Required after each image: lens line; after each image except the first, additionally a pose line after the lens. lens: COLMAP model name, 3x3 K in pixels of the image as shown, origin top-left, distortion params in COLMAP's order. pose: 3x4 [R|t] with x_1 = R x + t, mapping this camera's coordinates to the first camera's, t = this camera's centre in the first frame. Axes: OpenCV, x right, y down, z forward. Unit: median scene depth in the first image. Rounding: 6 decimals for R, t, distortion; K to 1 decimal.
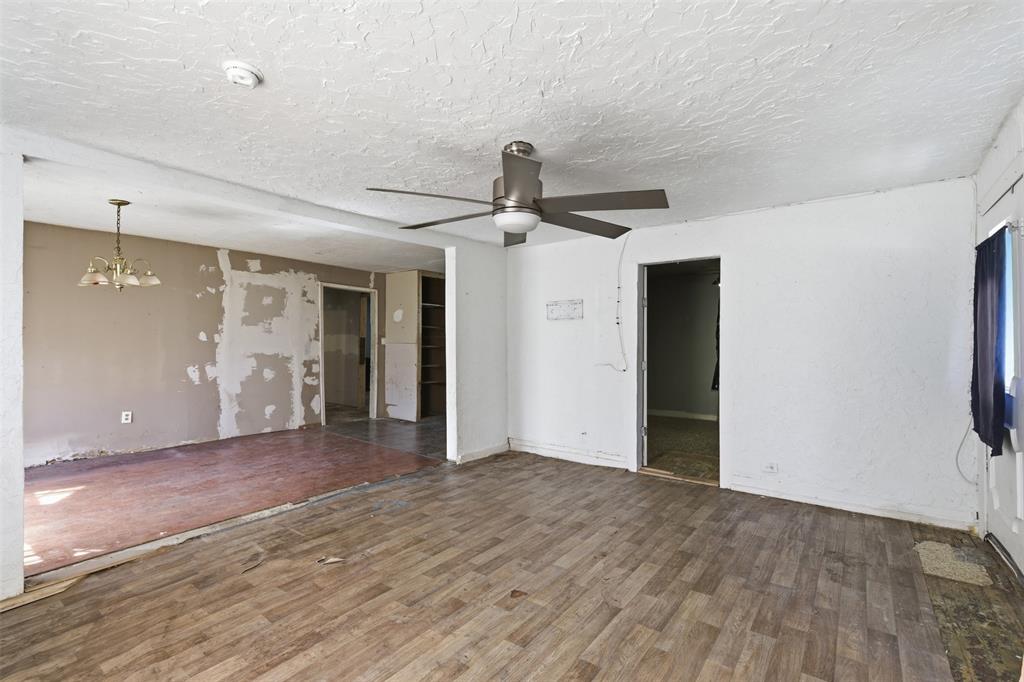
lens RADIAL K [[466.0, 0, 518.0], [0, 466.0, 344.2], [0, 0, 1]] dist [-0.000064, 0.000434]
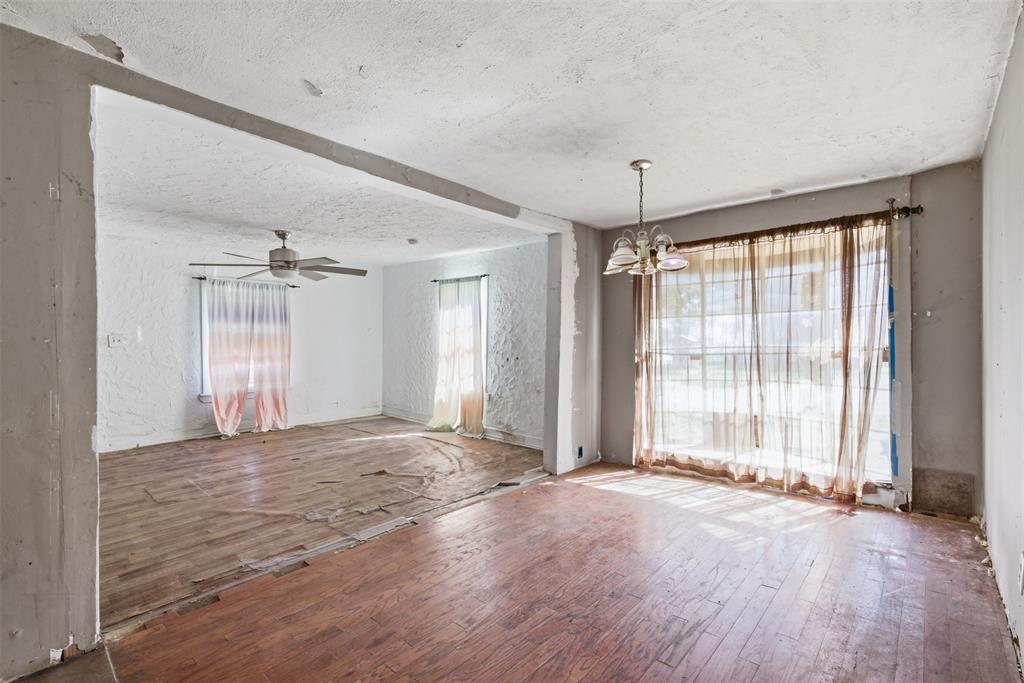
lens RADIAL K [[465.0, 0, 516.1], [0, 465.0, 339.1], [0, 0, 1]] dist [-0.001943, -0.000174]
pose [[-0.996281, -0.001000, 0.086163, -0.465626], [-0.000693, 0.999993, 0.003585, -0.003348], [-0.086166, 0.003512, -0.996275, 1.195464]]
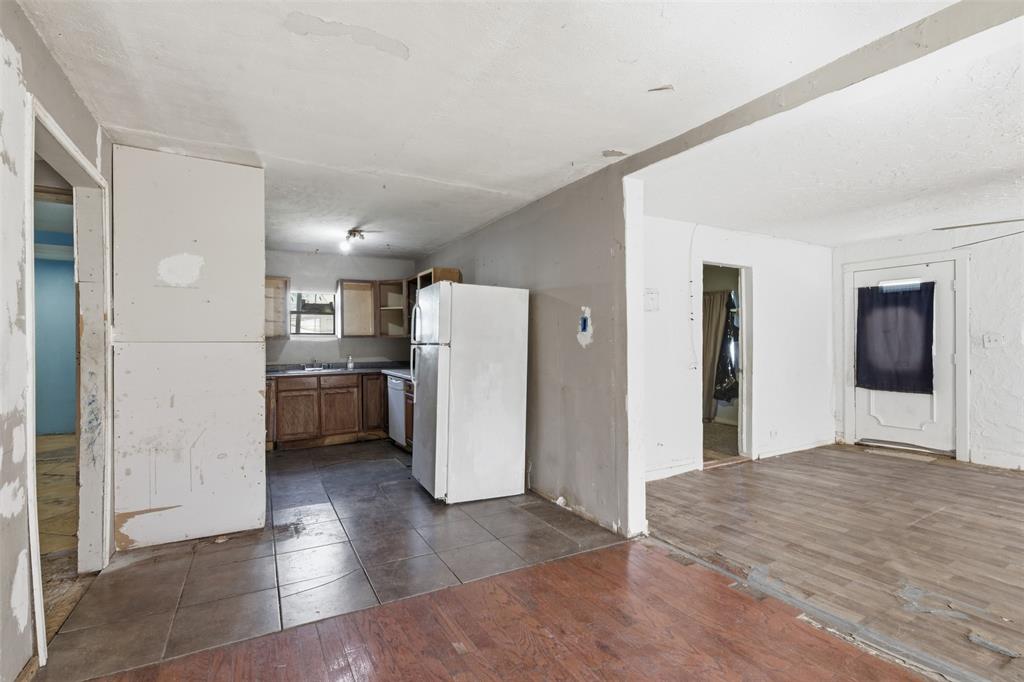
lens RADIAL K [[466.0, 0, 518.0], [0, 466.0, 344.2], [0, 0, 1]] dist [-0.000064, 0.000434]
pose [[0.388719, -0.006407, 0.921334, -0.663739], [0.007028, 0.999967, 0.003989, 0.000519], [-0.921329, 0.004925, 0.388752, 0.797059]]
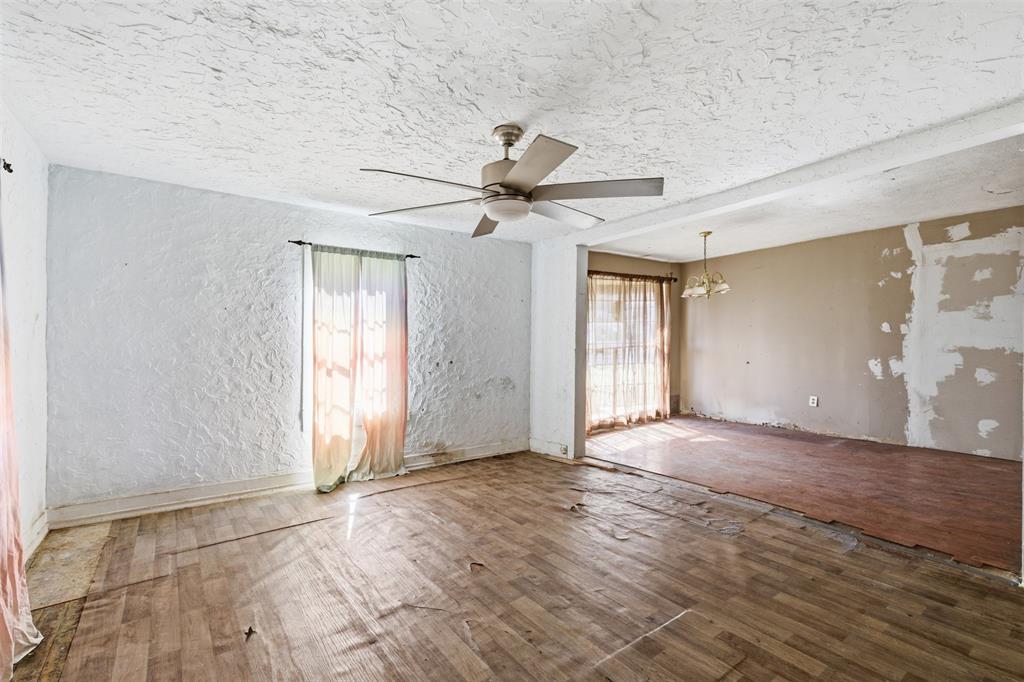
lens RADIAL K [[466.0, 0, 518.0], [0, 466.0, 344.2], [0, 0, 1]] dist [-0.000064, 0.000434]
pose [[-0.287468, 0.005803, -0.957773, 0.403358], [0.008590, 0.999957, 0.003481, 0.006591], [0.957752, -0.007226, -0.287506, 0.565828]]
